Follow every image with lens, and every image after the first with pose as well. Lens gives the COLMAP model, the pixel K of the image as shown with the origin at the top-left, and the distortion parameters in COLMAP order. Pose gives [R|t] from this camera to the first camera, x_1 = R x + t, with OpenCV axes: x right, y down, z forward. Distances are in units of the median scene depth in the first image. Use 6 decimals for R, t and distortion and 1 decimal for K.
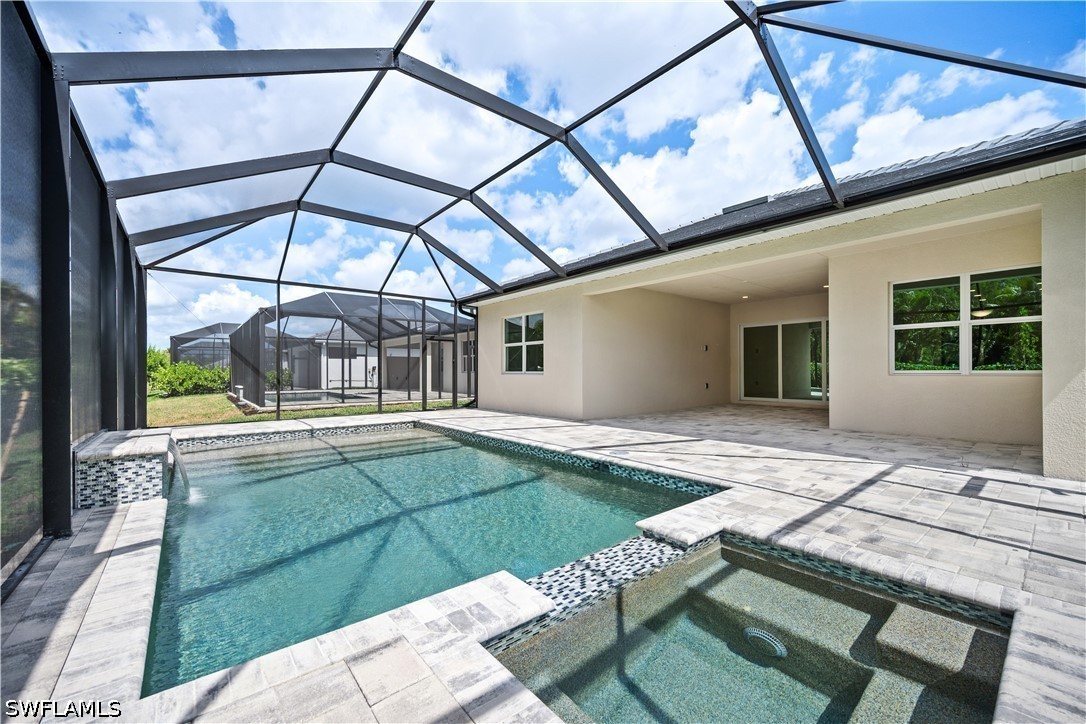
lens RADIAL K [[431.9, 0, 543.0], [0, 431.9, 362.0], [0, 0, 1]] dist [-0.002287, -0.000197]
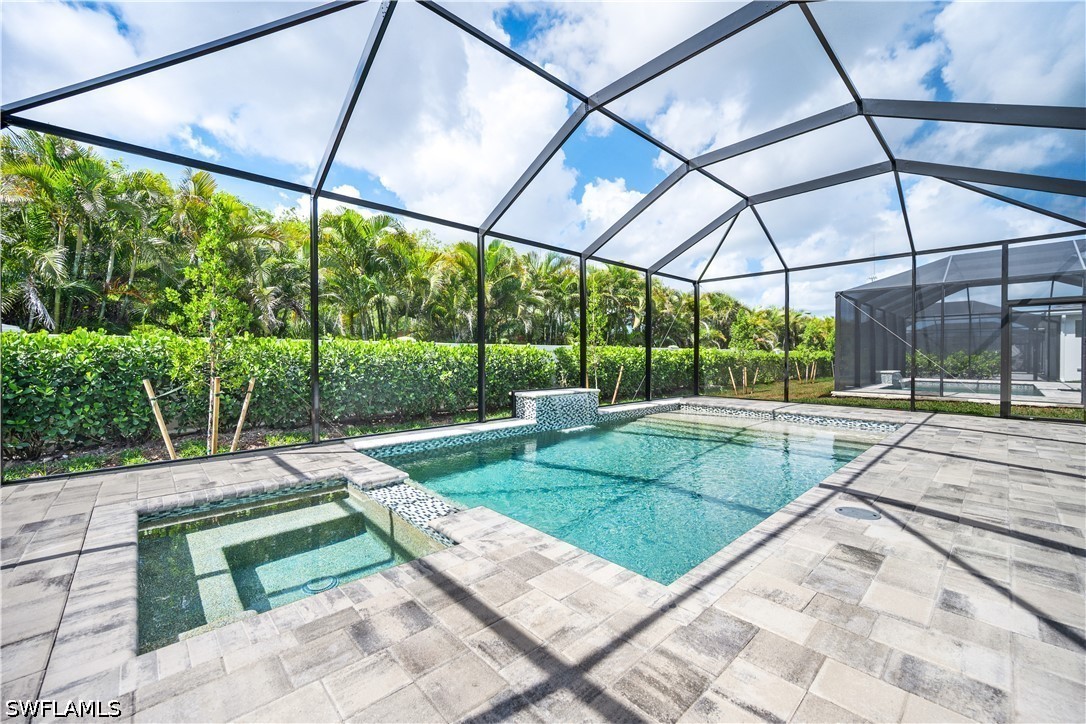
lens RADIAL K [[431.9, 0, 543.0], [0, 431.9, 362.0], [0, 0, 1]] dist [-0.002287, -0.000197]
pose [[0.065761, 0.017583, -0.997680, 1.123189], [0.019652, 0.999628, 0.018912, 0.018000], [0.997642, -0.020851, 0.065391, 0.992440]]
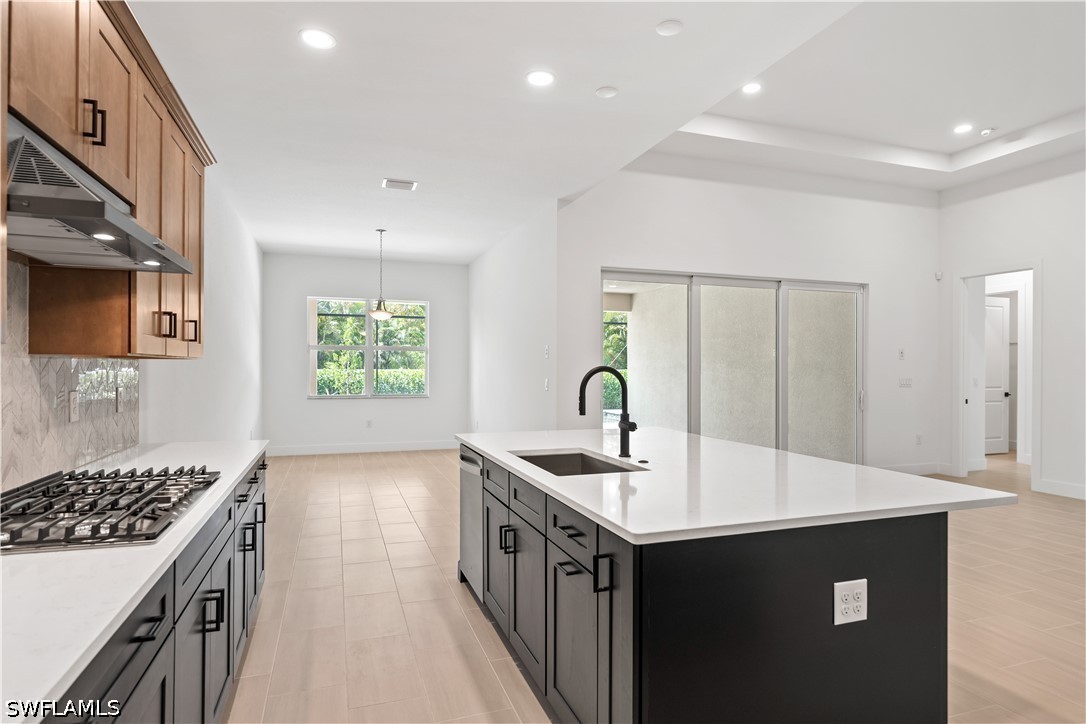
lens RADIAL K [[609.5, 0, 543.0], [0, 609.5, 362.0], [0, 0, 1]] dist [-0.000070, -0.000067]
pose [[-0.347898, -0.006440, -0.937510, 4.105775], [0.015170, 0.999807, -0.012497, -0.063270], [0.937410, -0.018570, -0.347733, 3.527978]]
